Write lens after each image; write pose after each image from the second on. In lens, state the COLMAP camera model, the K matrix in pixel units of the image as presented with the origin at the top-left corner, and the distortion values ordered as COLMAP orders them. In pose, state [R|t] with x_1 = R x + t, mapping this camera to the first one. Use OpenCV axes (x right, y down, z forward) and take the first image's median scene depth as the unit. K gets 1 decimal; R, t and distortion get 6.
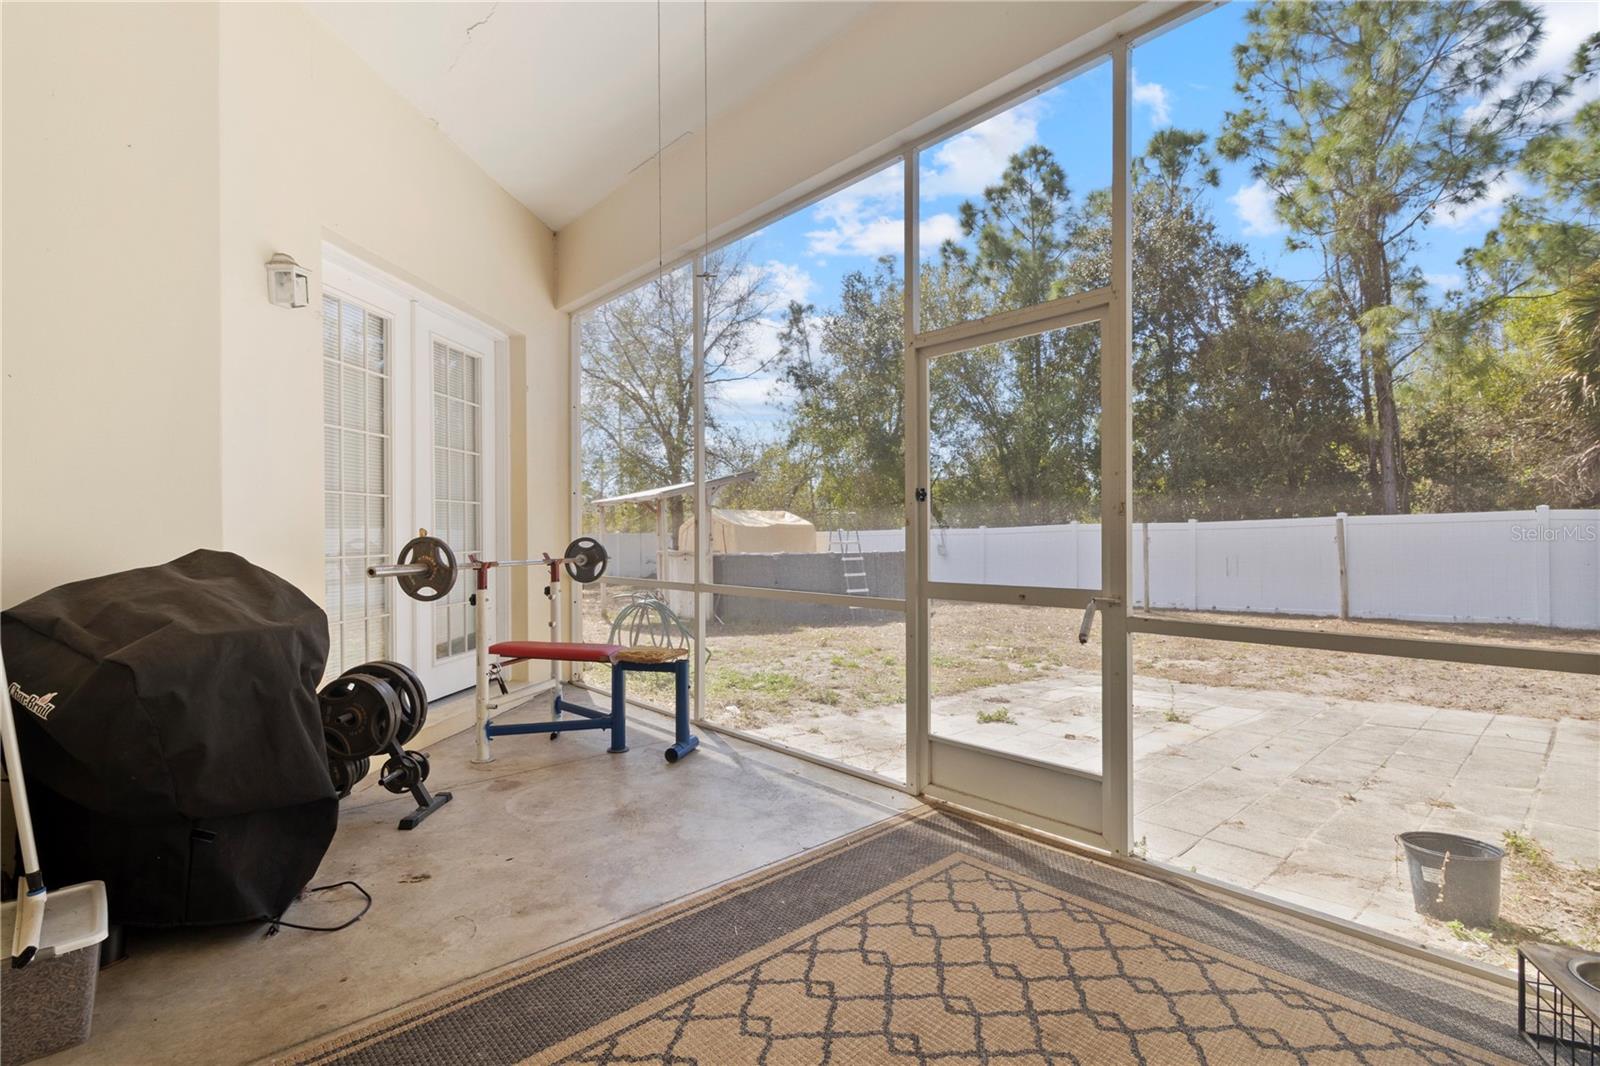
lens RADIAL K [[738.2, 0, 796.1], [0, 738.2, 531.5], [0, 0, 1]] dist [0.003211, 0.000472]
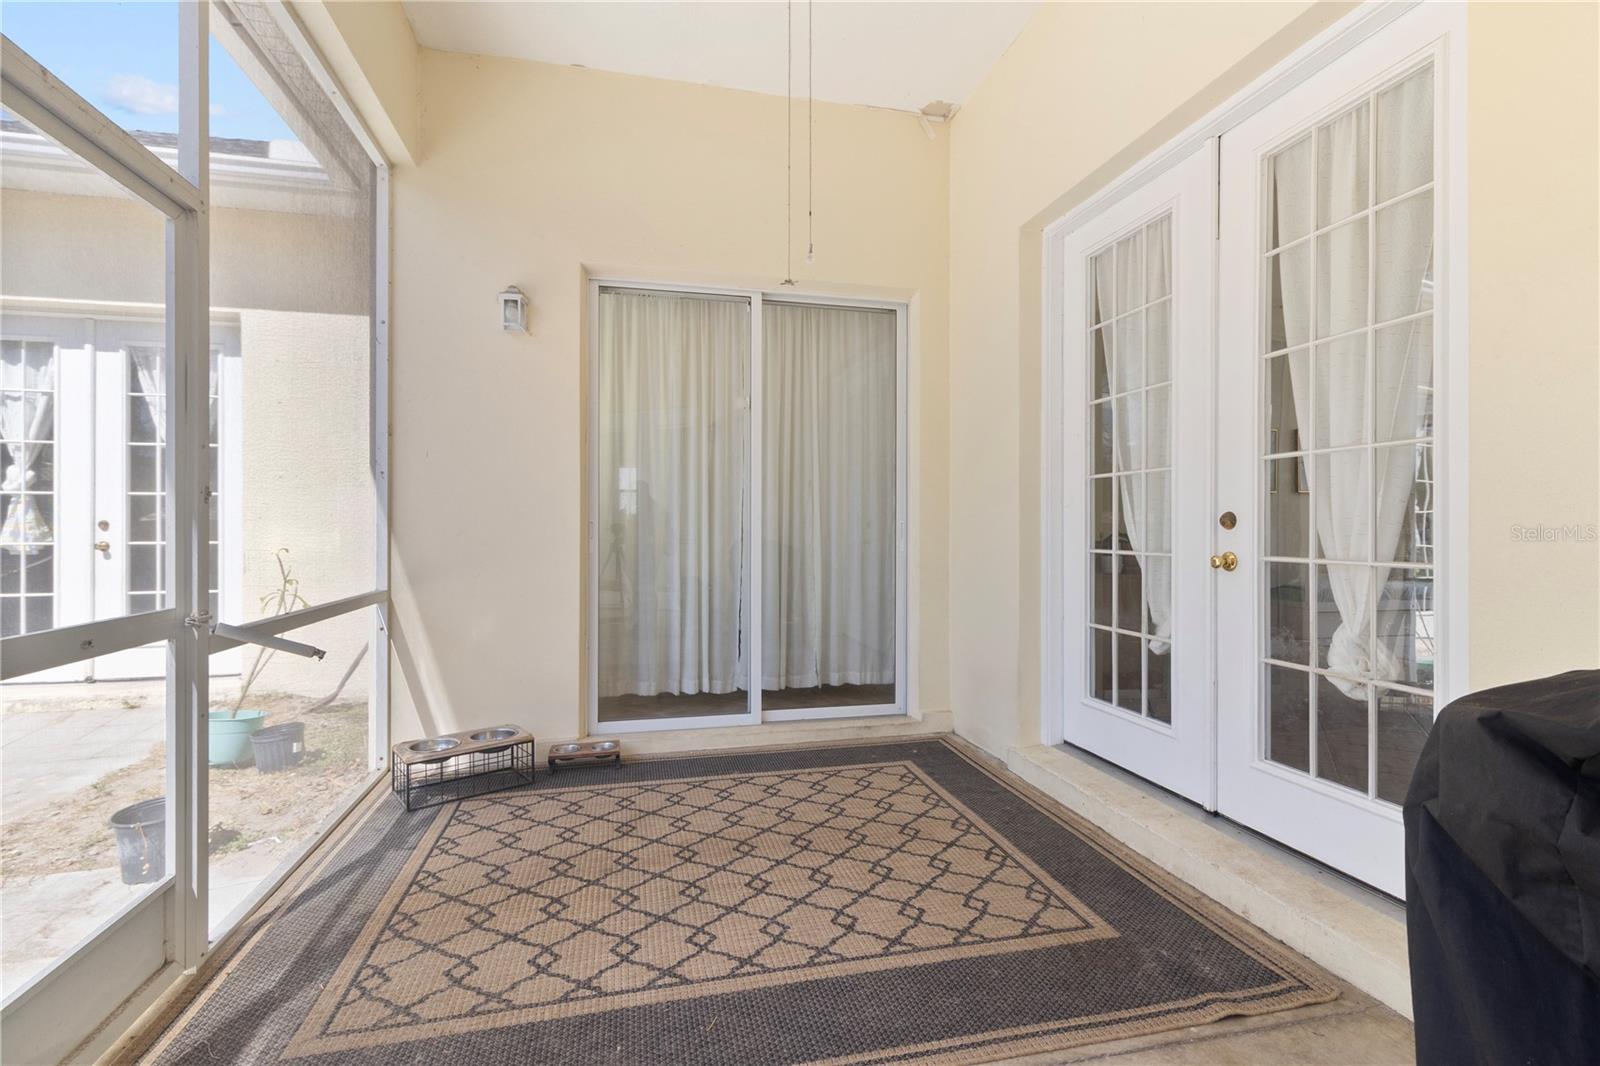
lens RADIAL K [[738.2, 0, 796.1], [0, 738.2, 531.5], [0, 0, 1]] dist [0.003211, 0.000472]
pose [[-0.873837, 0.003835, 0.486204, -0.595368], [0.003319, 0.999993, -0.001922, 0.012374], [-0.486207, -0.000066, -0.873843, 1.789962]]
